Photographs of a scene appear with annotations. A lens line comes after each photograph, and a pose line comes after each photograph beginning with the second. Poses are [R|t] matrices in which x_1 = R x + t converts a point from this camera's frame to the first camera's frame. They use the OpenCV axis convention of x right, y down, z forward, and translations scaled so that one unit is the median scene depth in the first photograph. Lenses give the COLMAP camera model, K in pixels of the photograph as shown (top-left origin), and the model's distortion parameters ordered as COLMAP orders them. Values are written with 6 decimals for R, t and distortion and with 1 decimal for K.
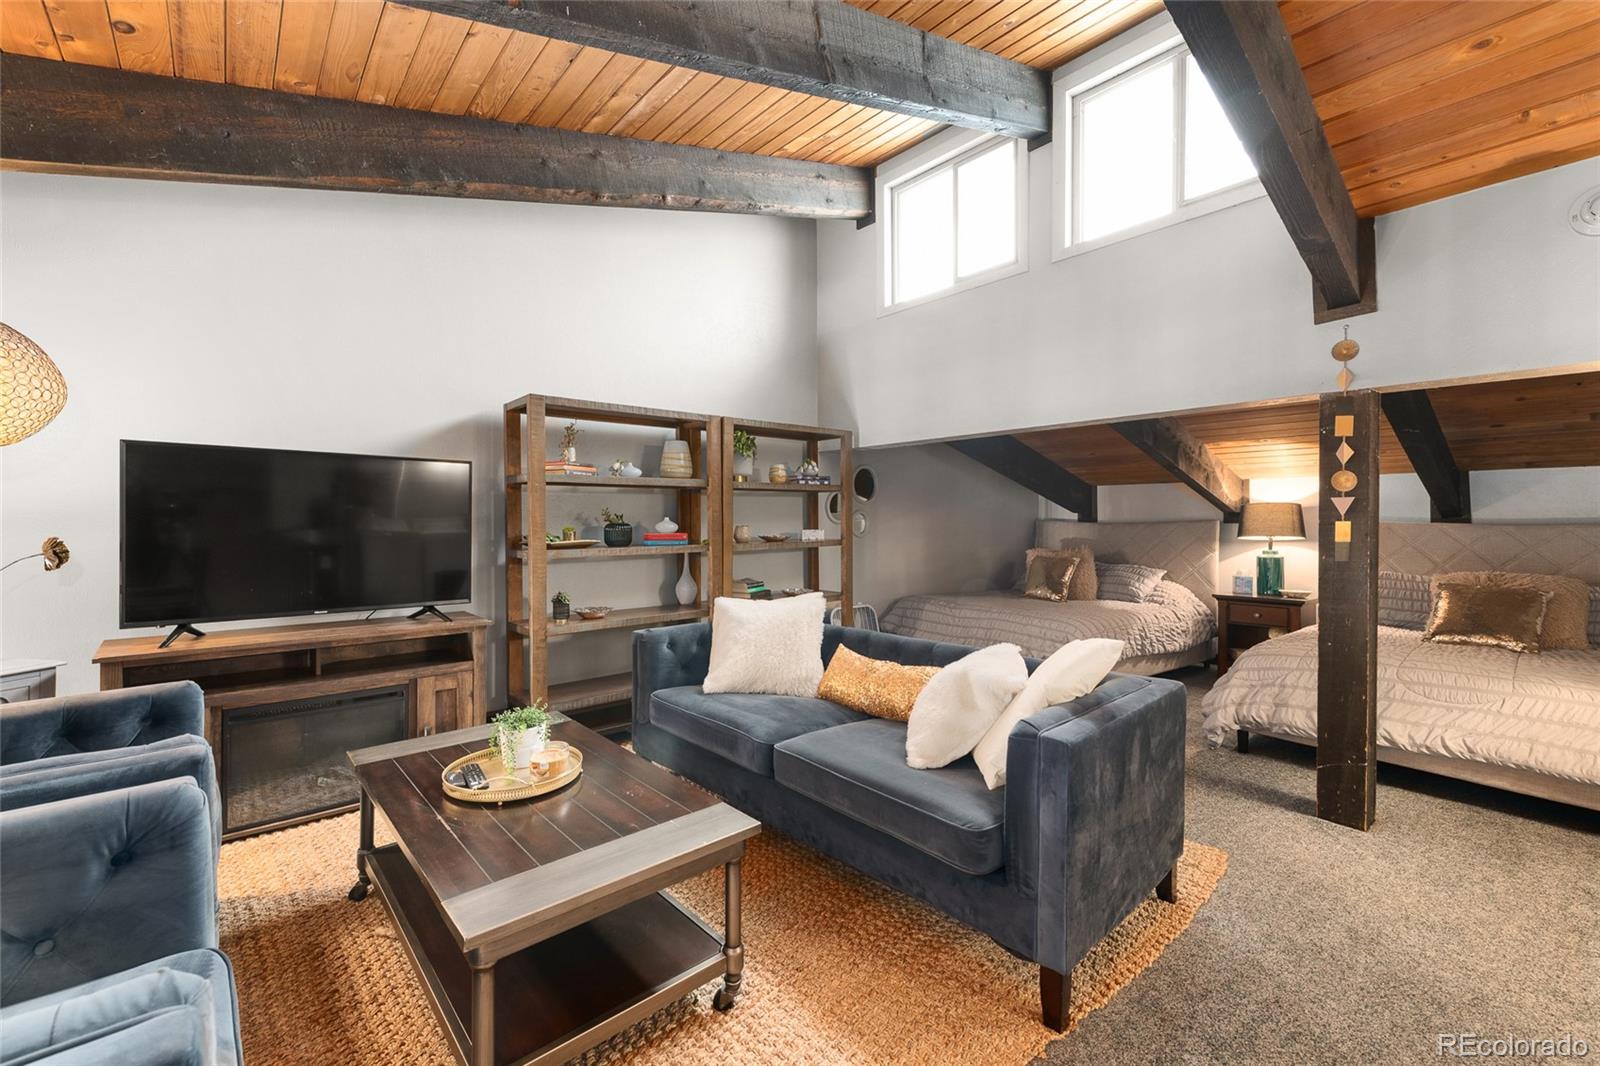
lens RADIAL K [[663.7, 0, 793.2], [0, 663.7, 525.3], [0, 0, 1]] dist [0.015771, -0.004510]
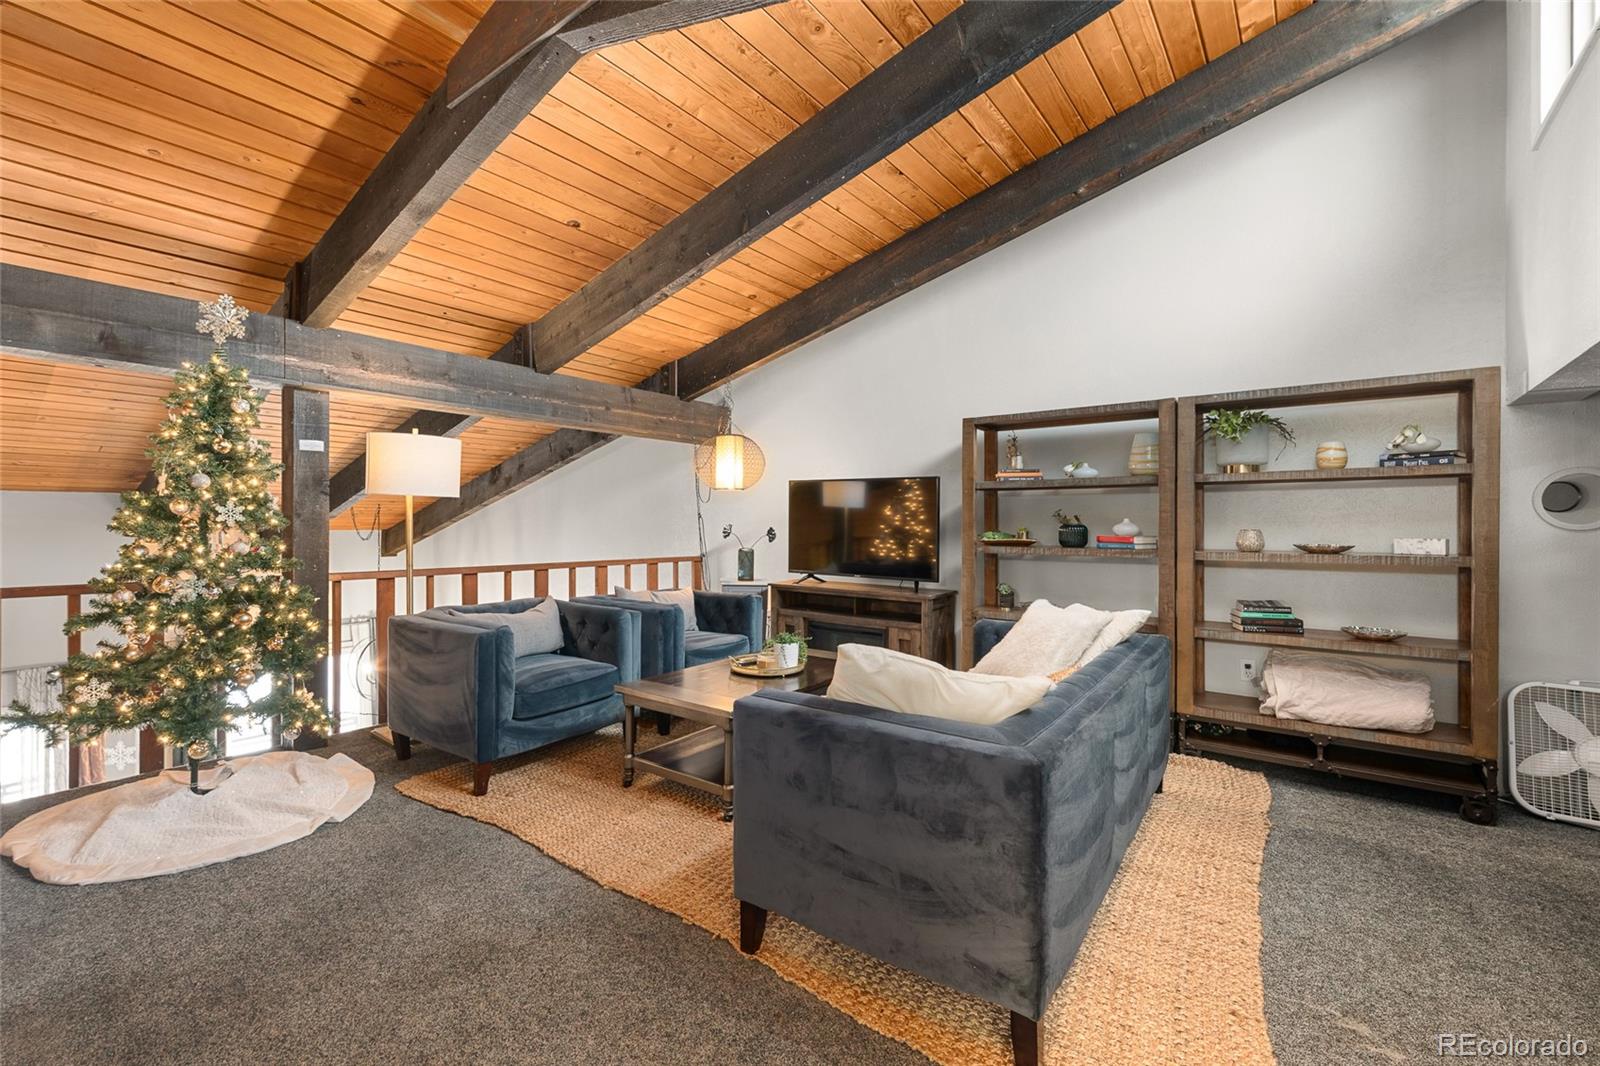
lens RADIAL K [[697.4, 0, 776.7], [0, 697.4, 526.5], [0, 0, 1]] dist [0.011573, -0.000150]
pose [[0.188437, 0.008052, -0.982052, 0.881014], [-0.015877, 0.999861, 0.005152, 0.002472], [0.981957, 0.014621, 0.188538, 0.448766]]
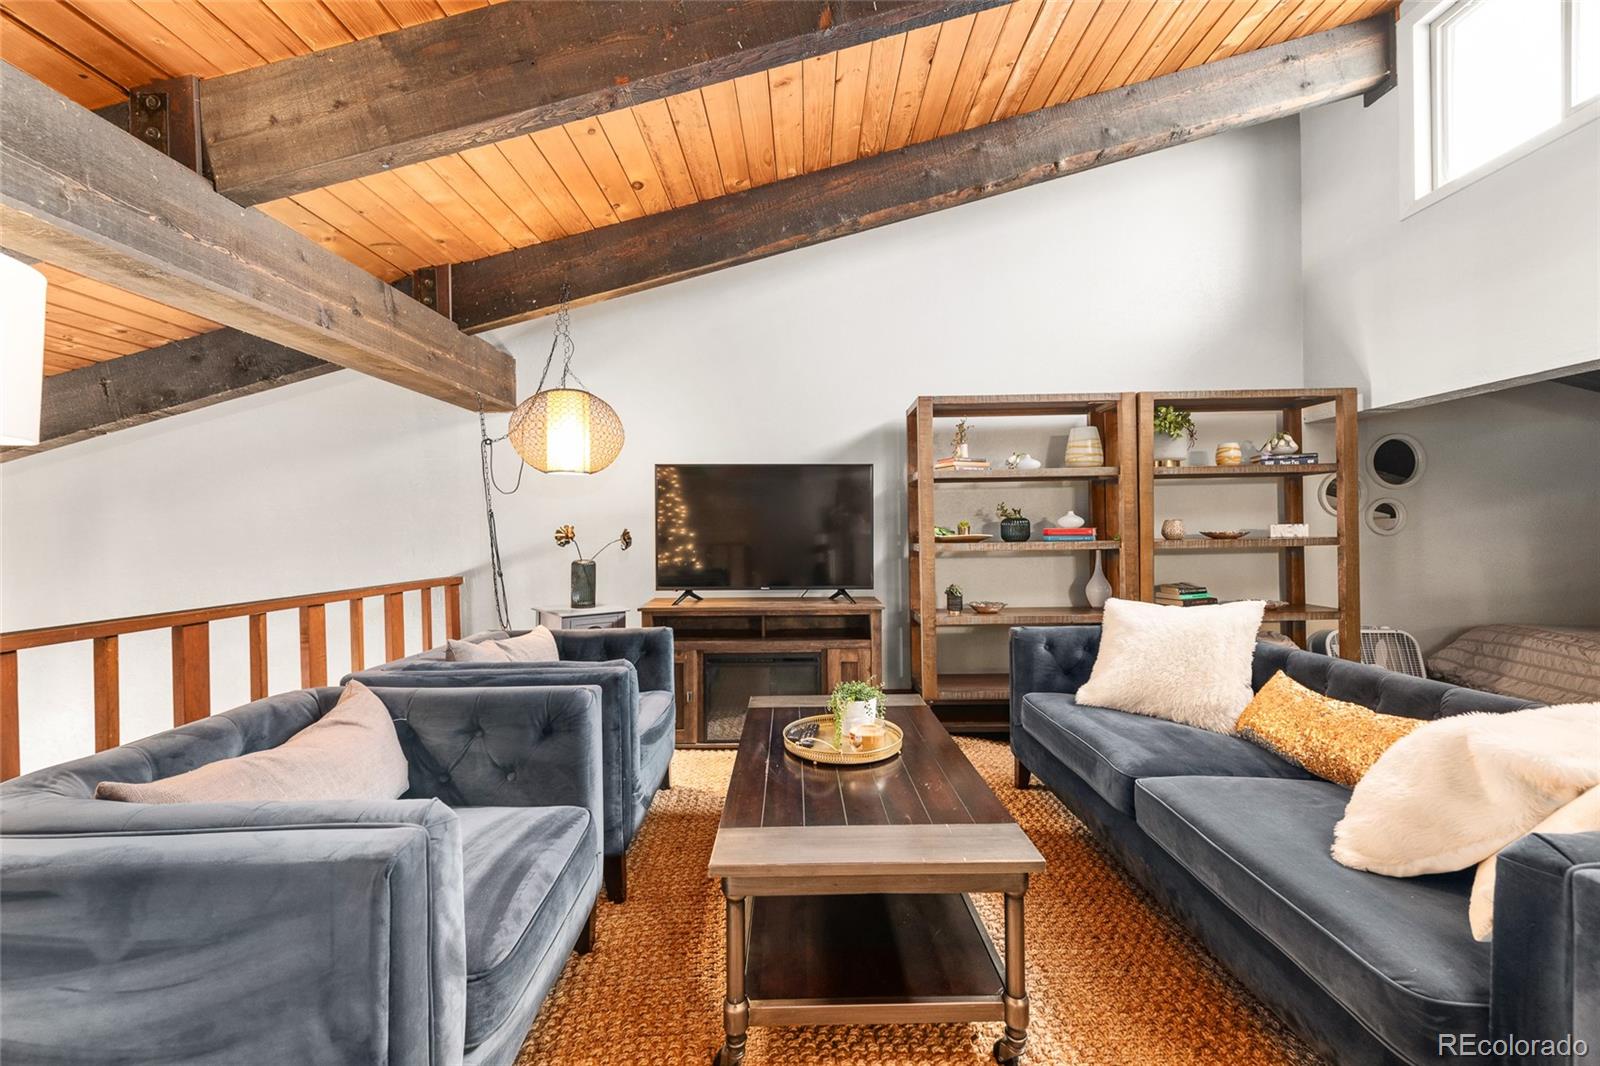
lens RADIAL K [[629.0, 0, 800.0], [0, 629.0, 533.0], [0, 0, 1]] dist [0.015890, -0.003995]
pose [[0.755449, -0.005769, -0.655182, 0.131117], [0.005354, 0.999982, -0.002632, 0.024867], [0.655185, -0.001519, 0.755467, 0.119206]]
